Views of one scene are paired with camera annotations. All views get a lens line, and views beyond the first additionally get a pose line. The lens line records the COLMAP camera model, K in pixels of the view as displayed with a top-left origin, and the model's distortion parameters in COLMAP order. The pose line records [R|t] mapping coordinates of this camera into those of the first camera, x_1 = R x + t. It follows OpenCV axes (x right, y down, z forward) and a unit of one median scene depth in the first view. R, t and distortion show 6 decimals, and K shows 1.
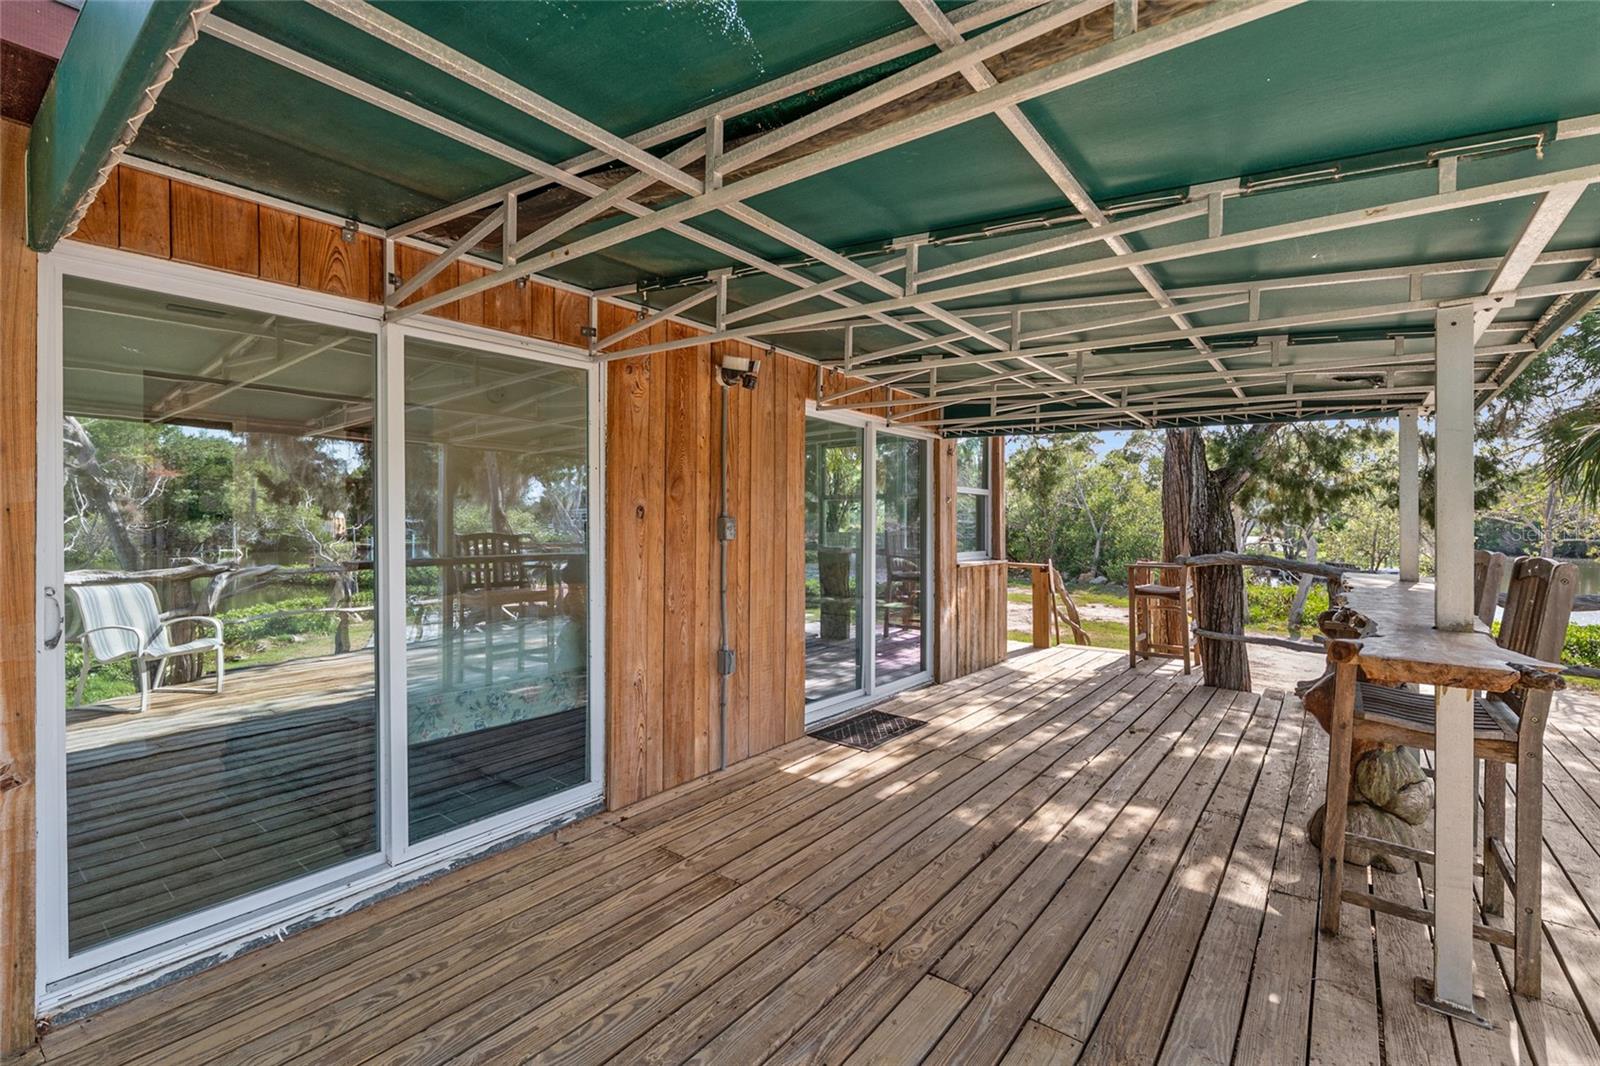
lens RADIAL K [[703.5, 0, 790.8], [0, 703.5, 527.0], [0, 0, 1]] dist [-0.001961, -0.000016]
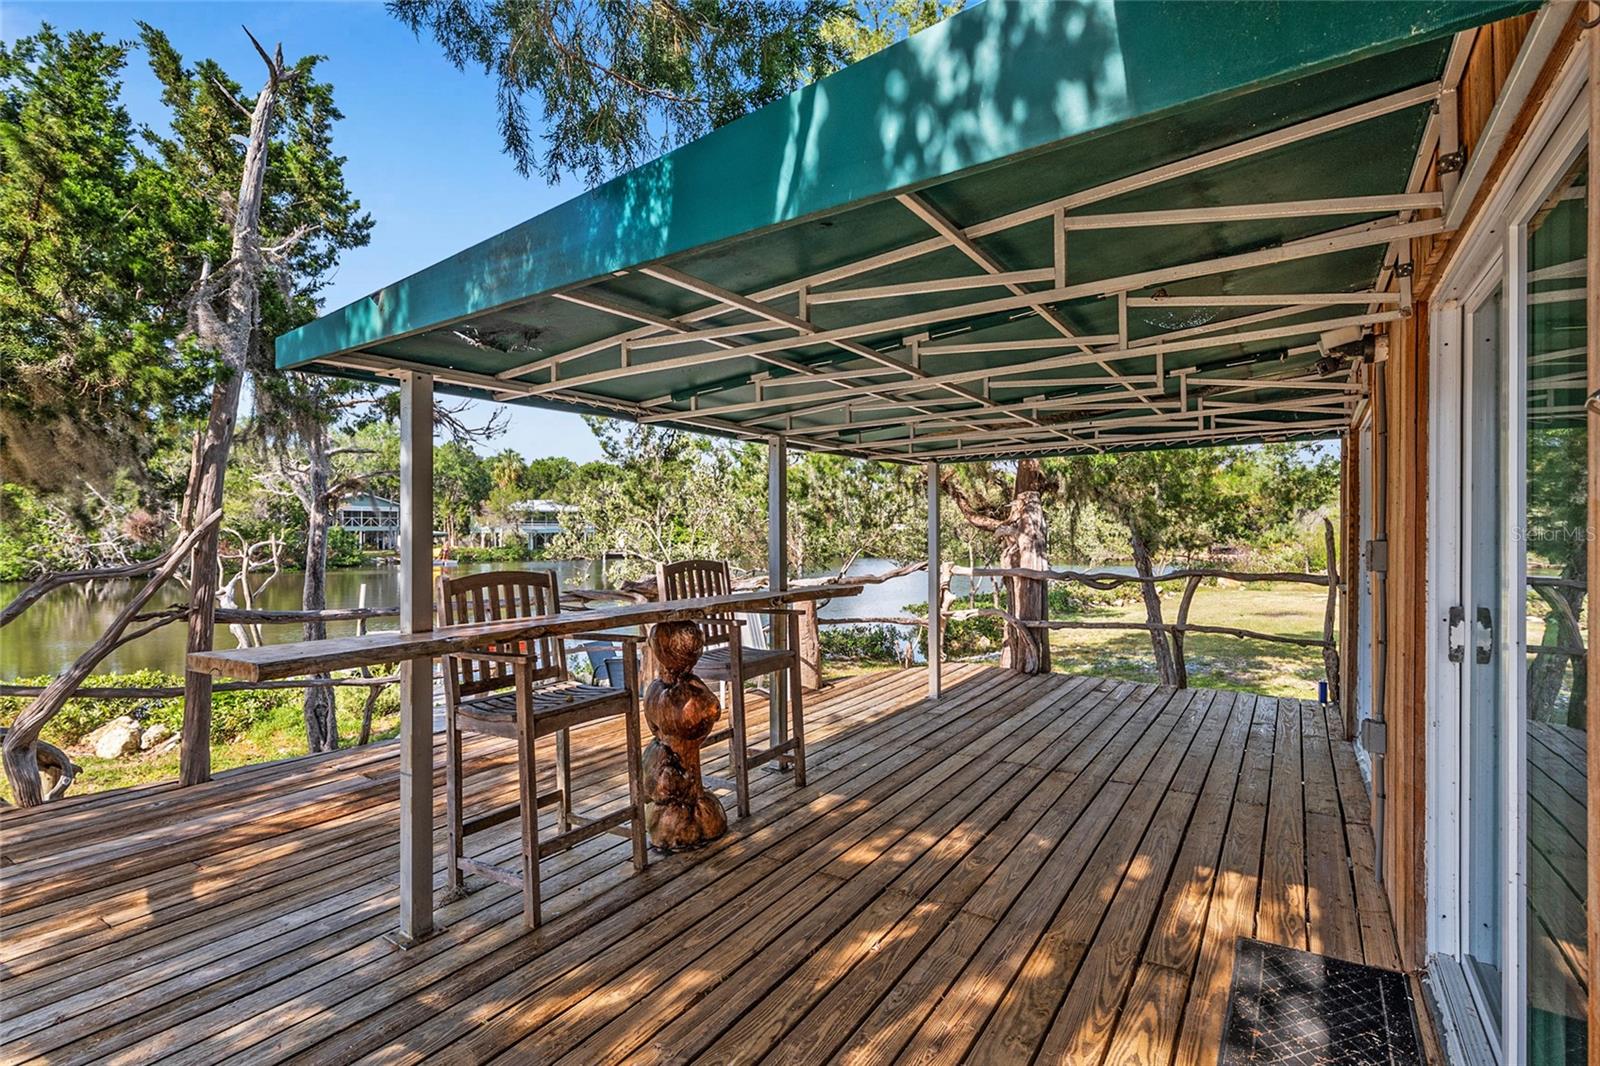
lens RADIAL K [[758.1, 0, 789.9], [0, 758.1, 530.3], [0, 0, 1]] dist [0.000628, -0.000168]
pose [[-0.996563, -0.003912, -0.082745, 0.471576], [-0.004737, 0.999941, 0.009784, -0.024115], [0.082702, 0.010142, -0.996523, 1.384228]]
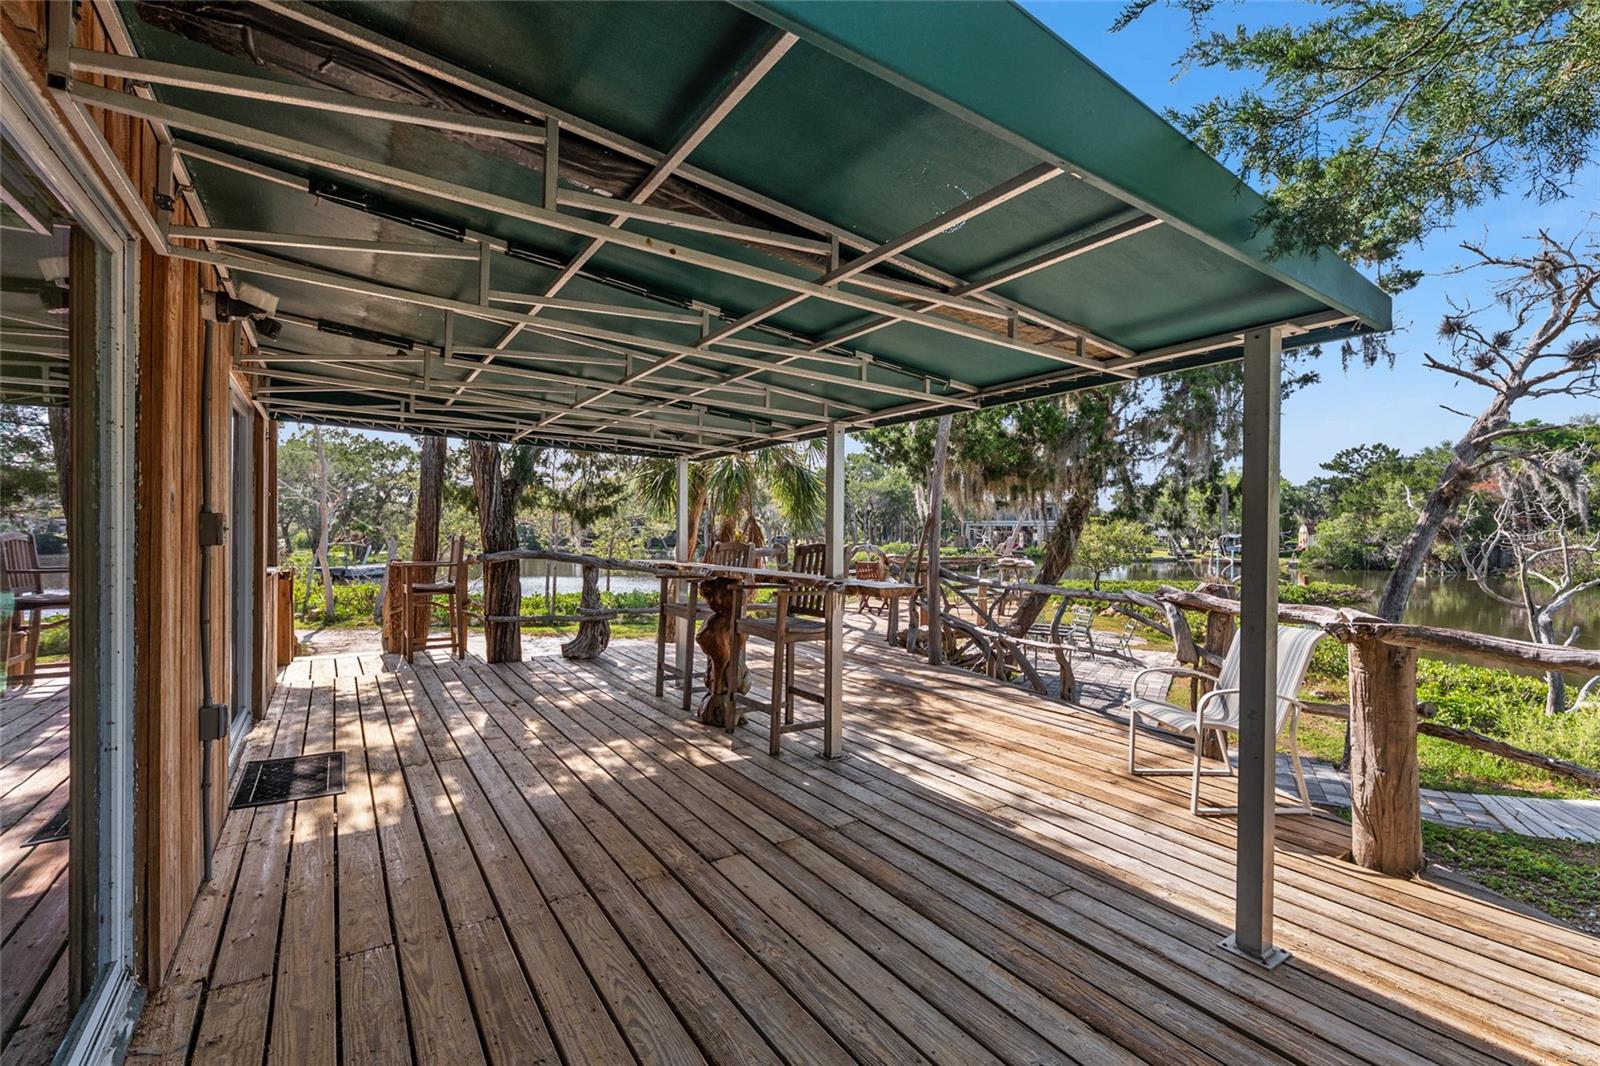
lens RADIAL K [[703.5, 0, 790.8], [0, 703.5, 527.0], [0, 0, 1]] dist [-0.001961, -0.000016]
pose [[0.310006, 0.004595, 0.950723, -0.455979], [-0.000496, 0.999989, -0.004672, 0.003722], [-0.950734, 0.000977, 0.310005, 0.196636]]
